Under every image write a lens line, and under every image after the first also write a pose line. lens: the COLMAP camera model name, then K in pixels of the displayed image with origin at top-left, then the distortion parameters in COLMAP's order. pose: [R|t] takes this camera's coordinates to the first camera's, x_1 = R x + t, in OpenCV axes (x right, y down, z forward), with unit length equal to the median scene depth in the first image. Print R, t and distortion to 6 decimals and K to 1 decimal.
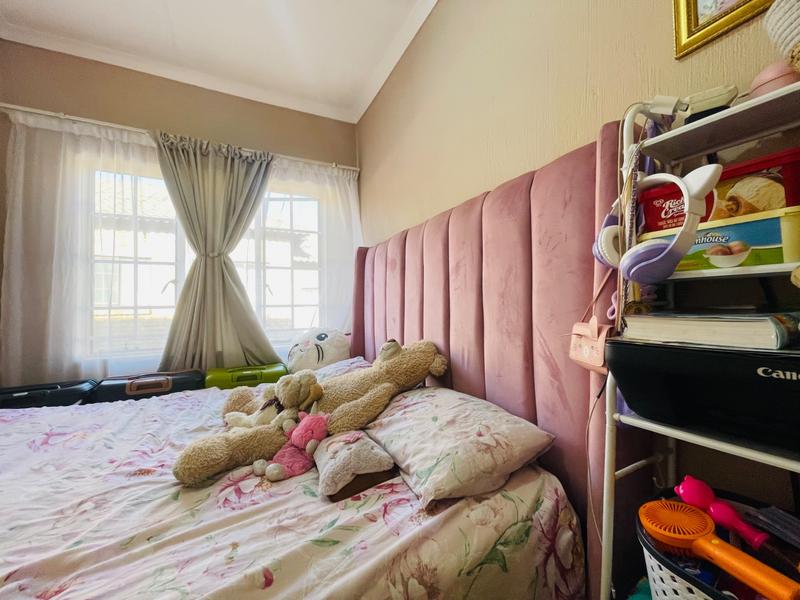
lens RADIAL K [[320.8, 0, 397.1], [0, 320.8, 298.1], [0, 0, 1]] dist [-0.001504, -0.000010]
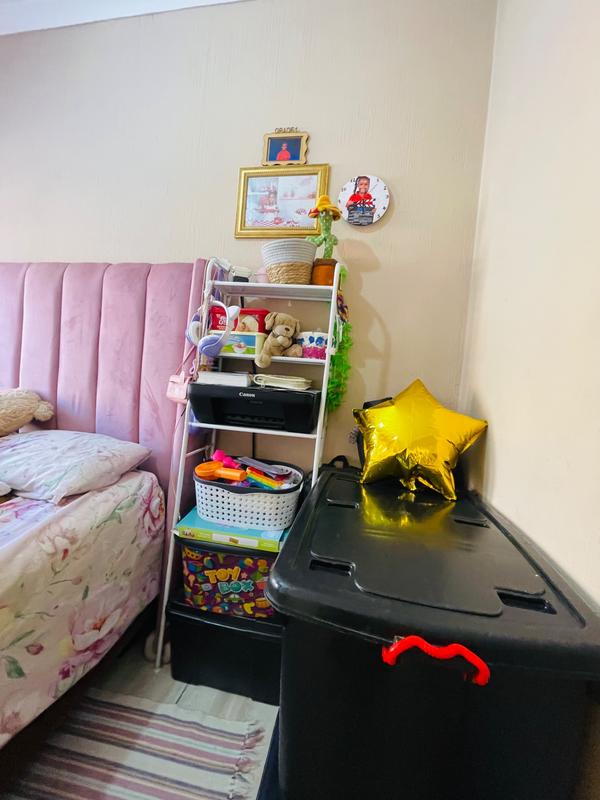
lens RADIAL K [[320.8, 0, 300.6], [0, 320.8, 397.9], [0, 0, 1]] dist [-0.001504, -0.000010]
pose [[0.599853, 0.024659, 0.799730, -0.377726], [-0.107619, 0.992929, 0.050106, 0.041687], [-0.792840, -0.116122, 0.598265, -0.544978]]
